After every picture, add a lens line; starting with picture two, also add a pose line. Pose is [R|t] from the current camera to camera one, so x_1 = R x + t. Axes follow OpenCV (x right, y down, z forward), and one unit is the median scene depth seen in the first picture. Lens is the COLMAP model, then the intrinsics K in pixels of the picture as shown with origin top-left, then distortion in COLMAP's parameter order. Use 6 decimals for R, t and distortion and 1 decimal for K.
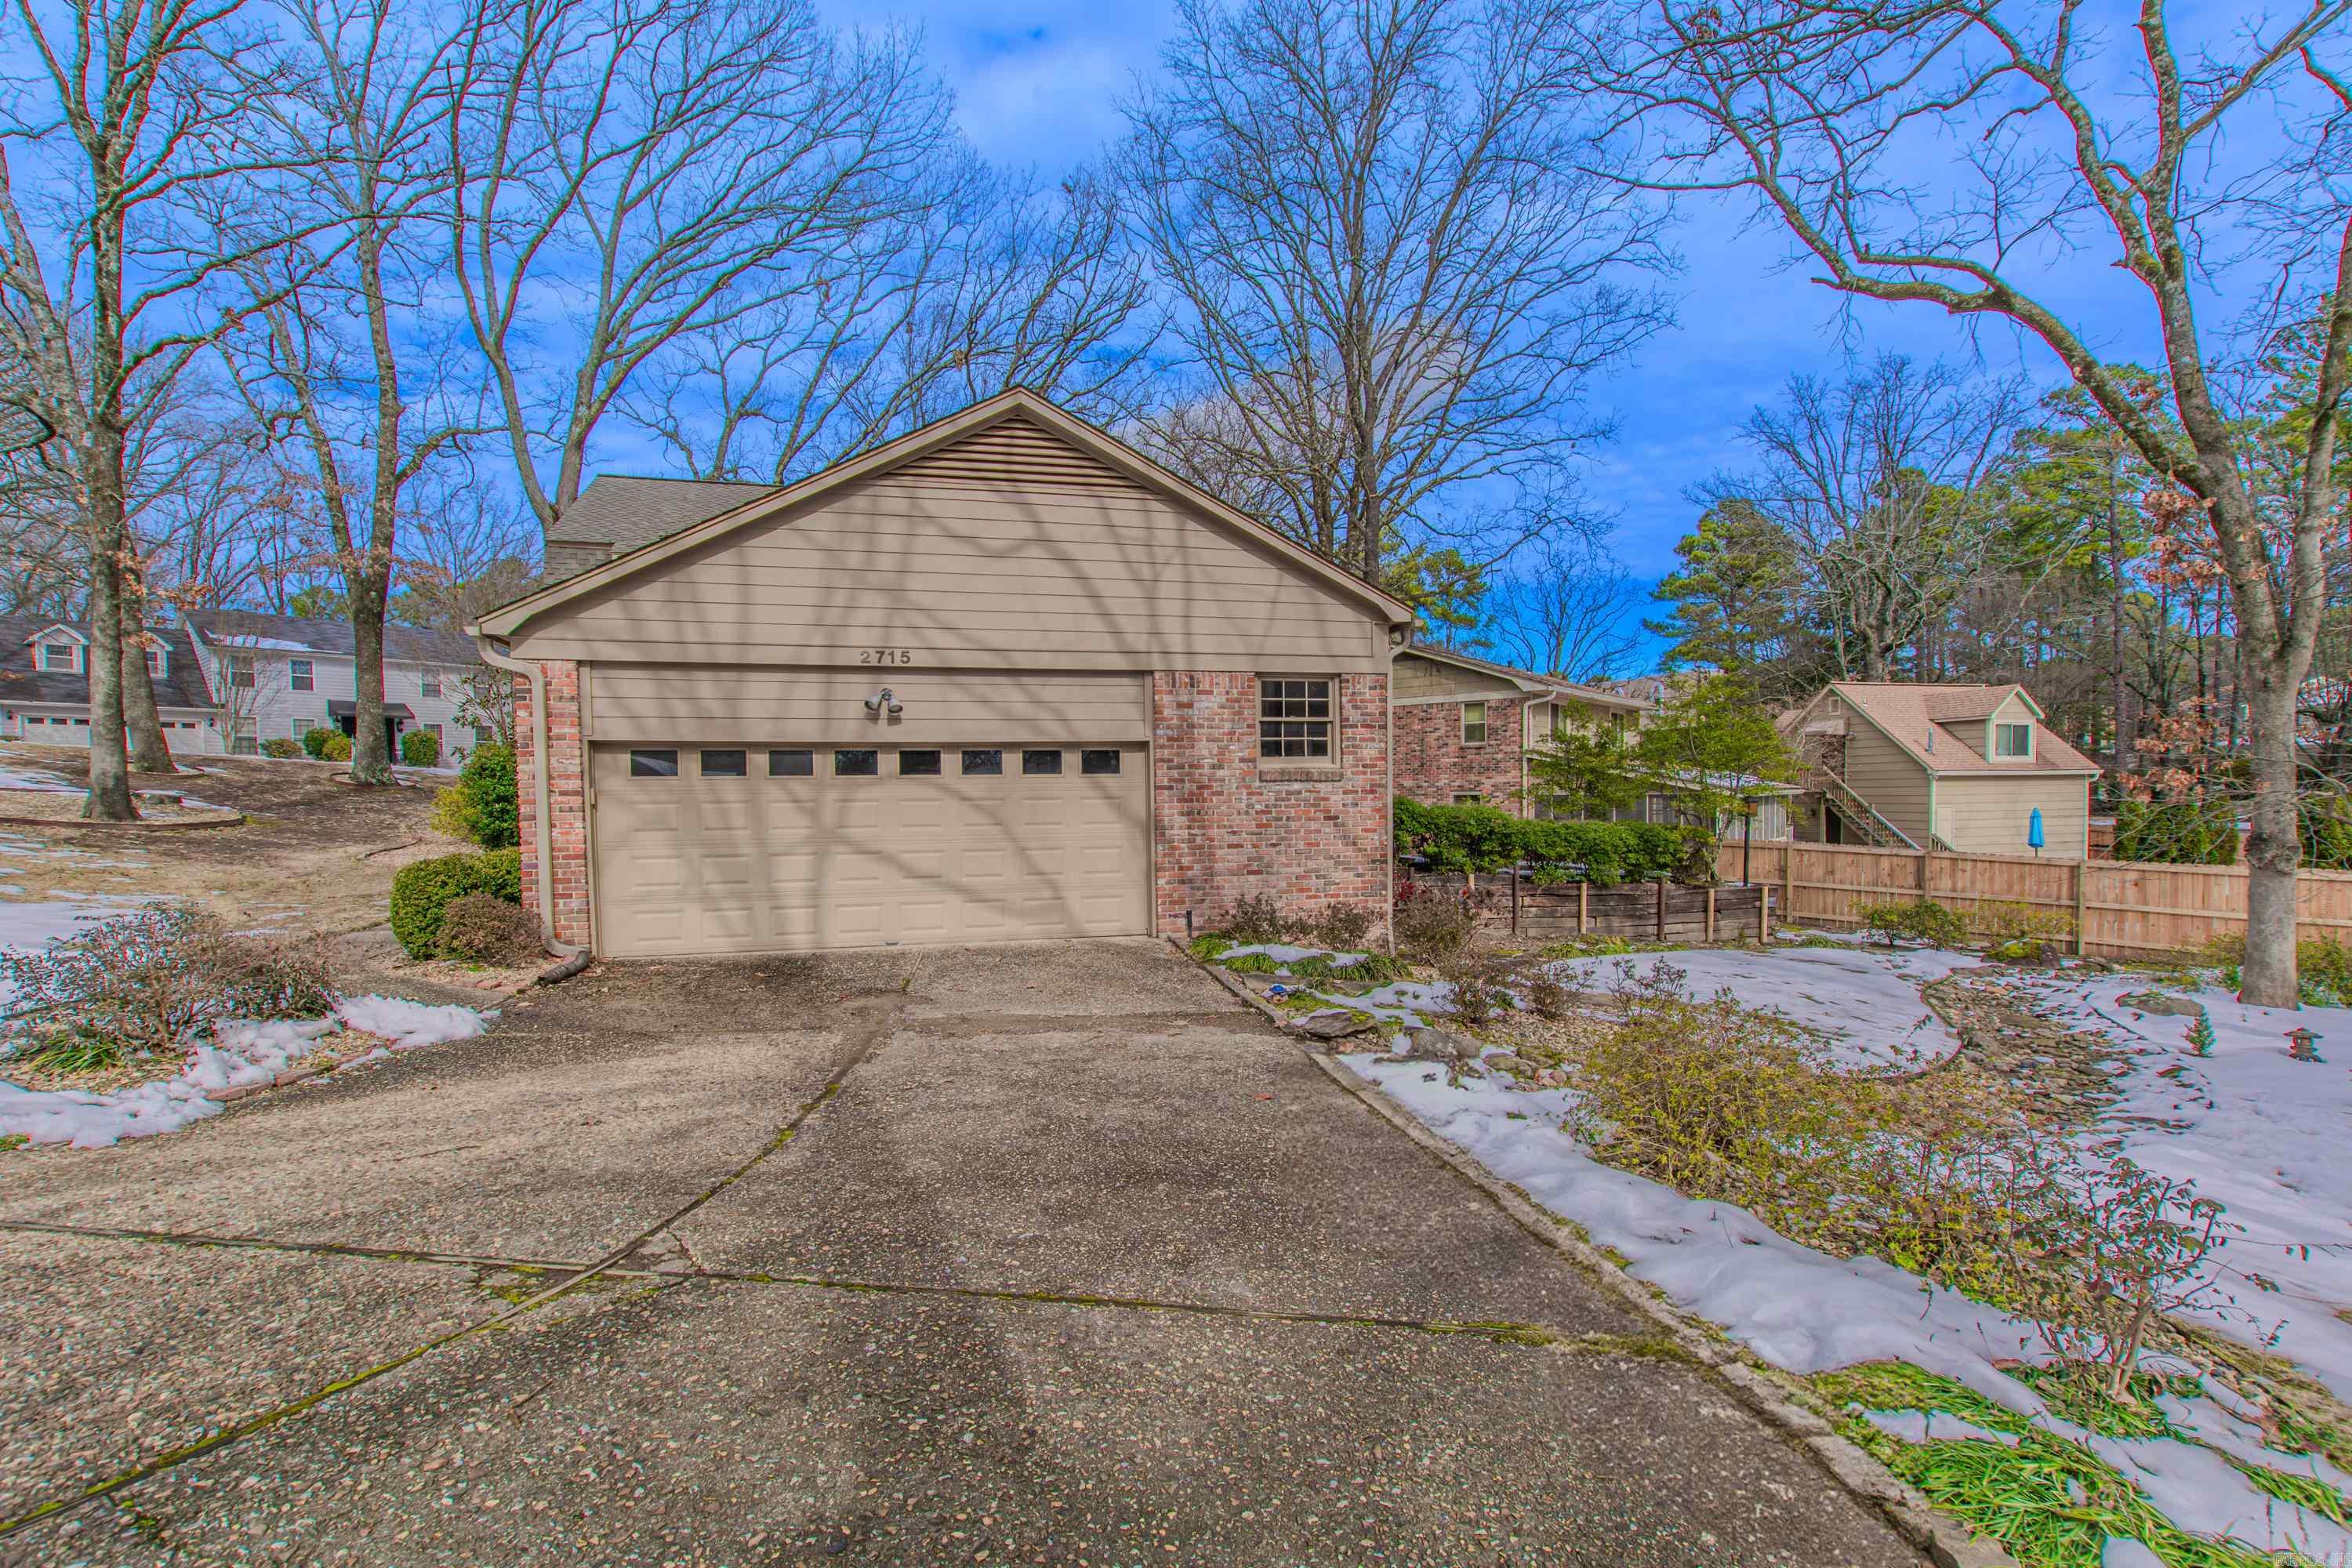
lens RADIAL K [[1032.9, 0, 1187.8], [0, 1032.9, 835.8], [0, 0, 1]] dist [0.002500, -0.001871]
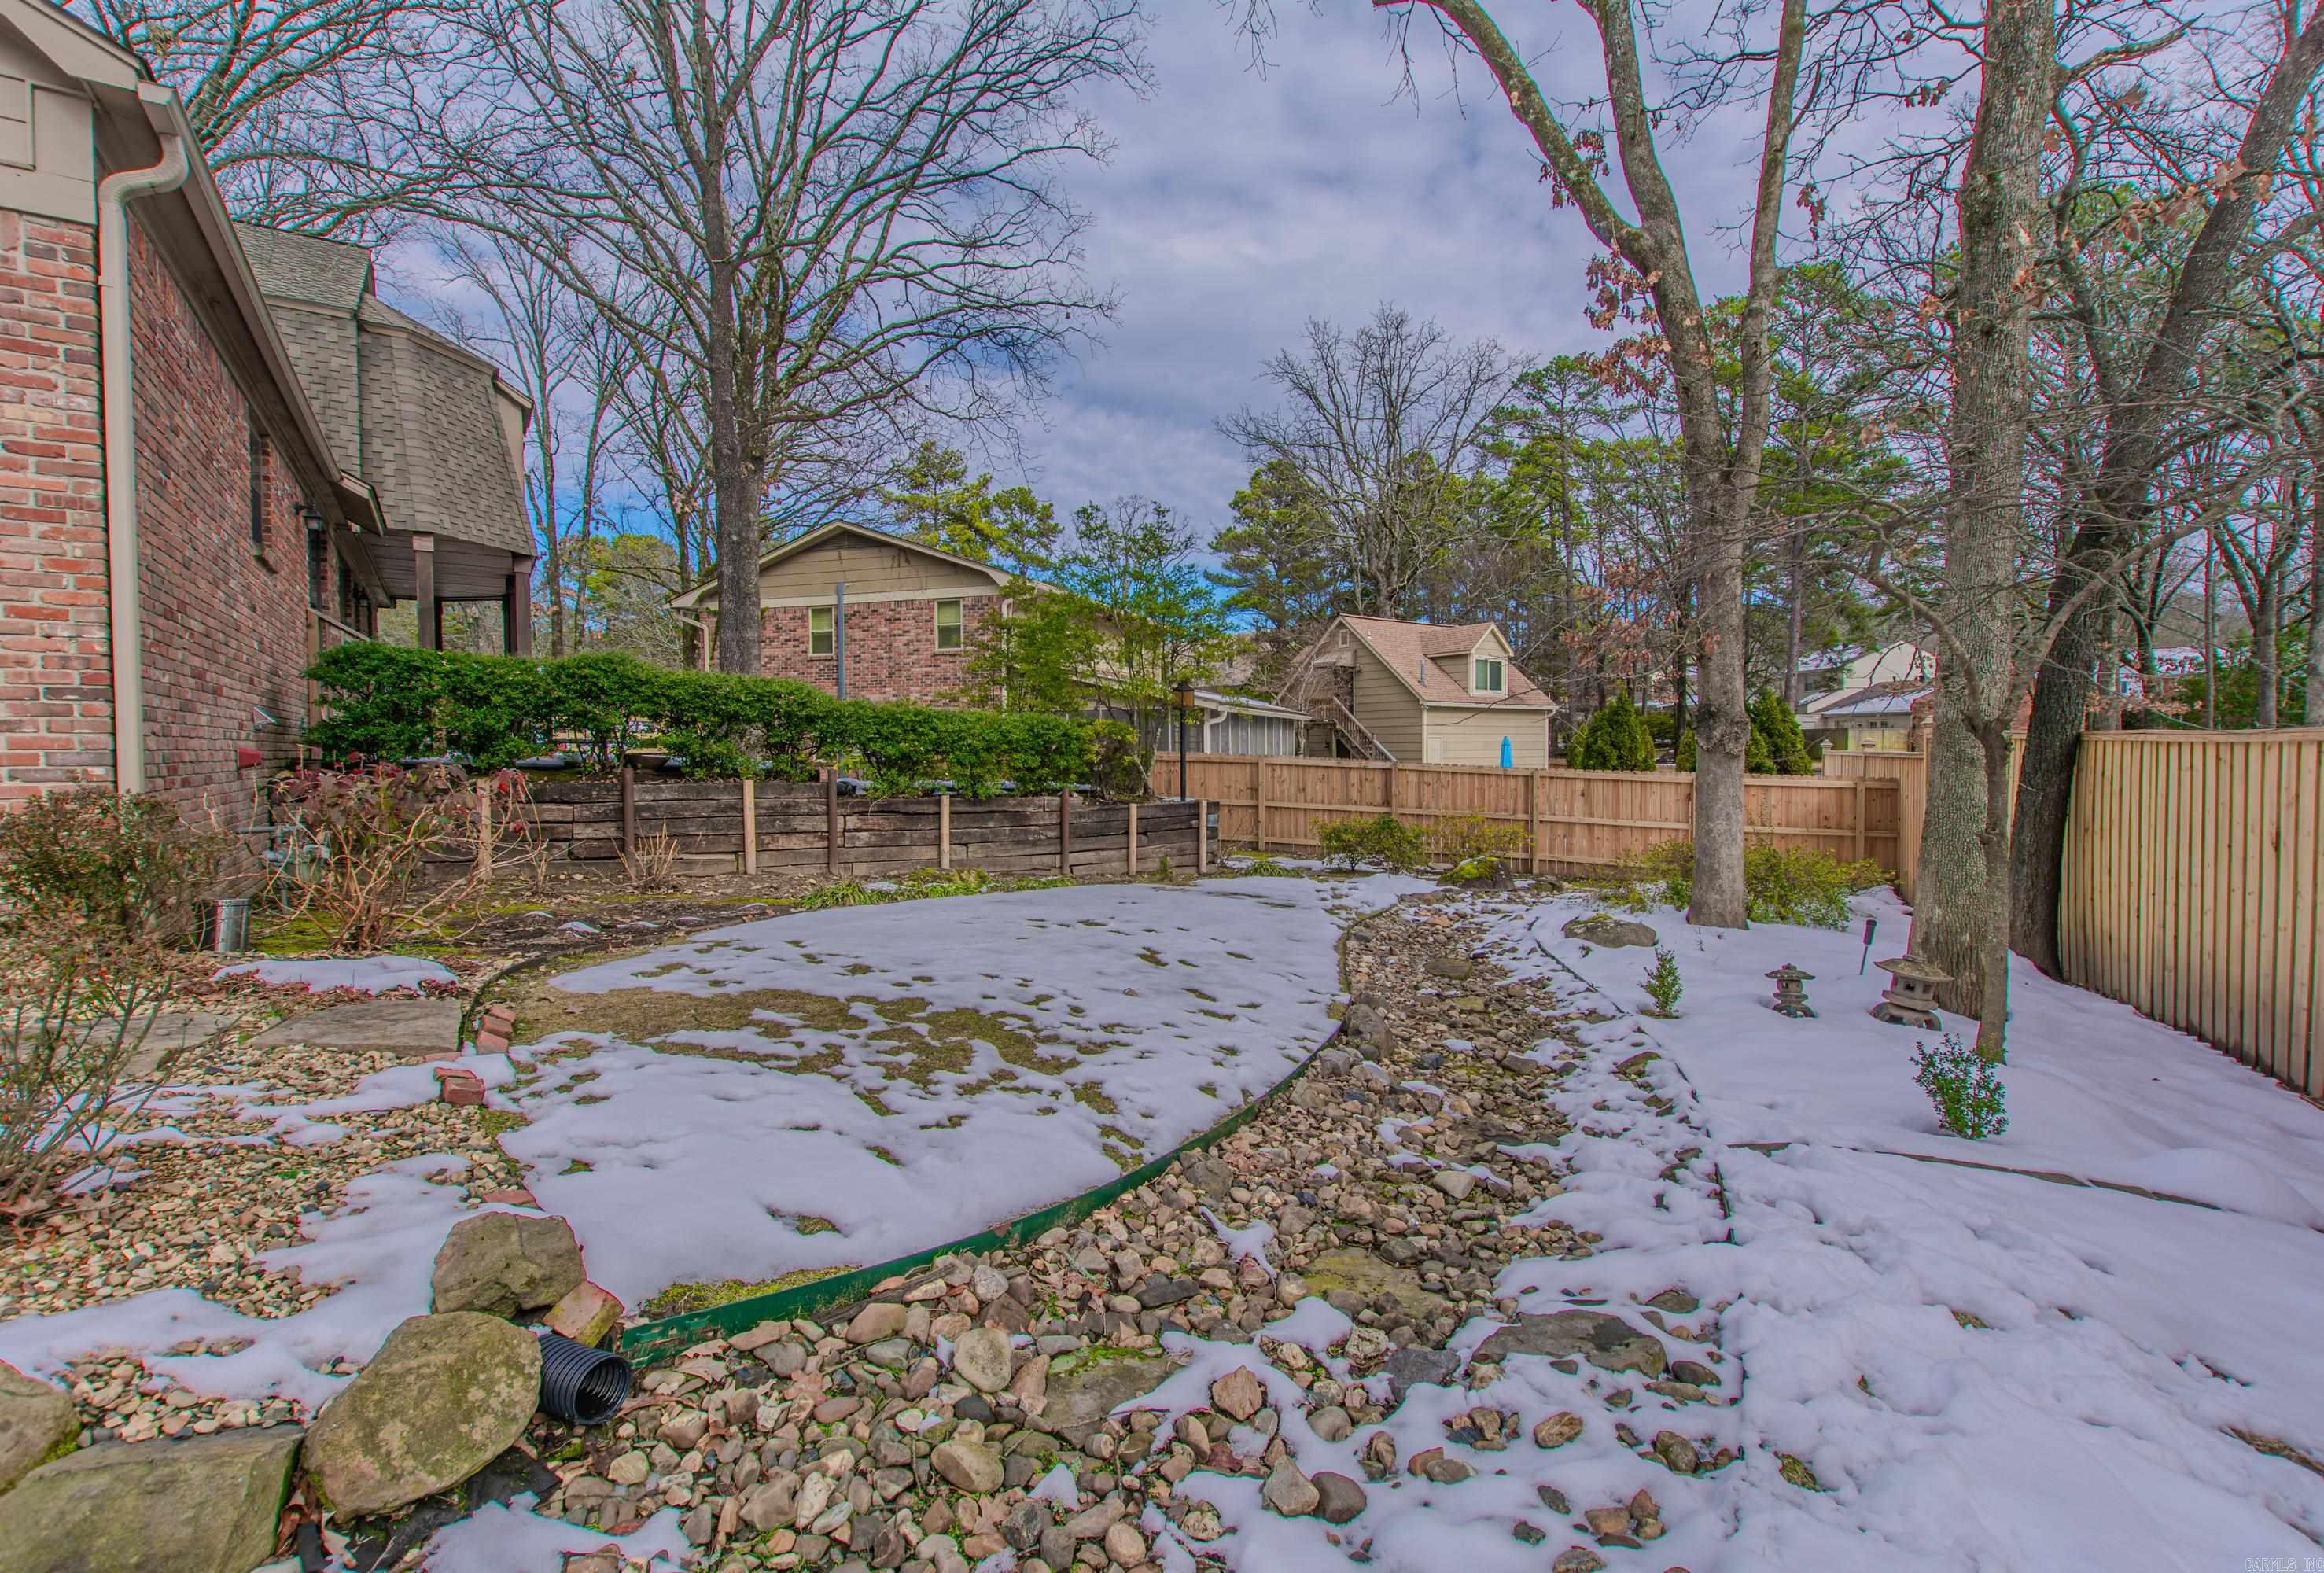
lens RADIAL K [[1073.0, 0, 1149.6], [0, 1073.0, 781.9], [0, 0, 1]] dist [0.003323, -0.001416]
pose [[0.936490, -0.007985, 0.350604, 0.238856], [0.008376, 0.999965, 0.000401, 0.034428], [-0.350595, 0.002561, 0.936524, 0.259611]]
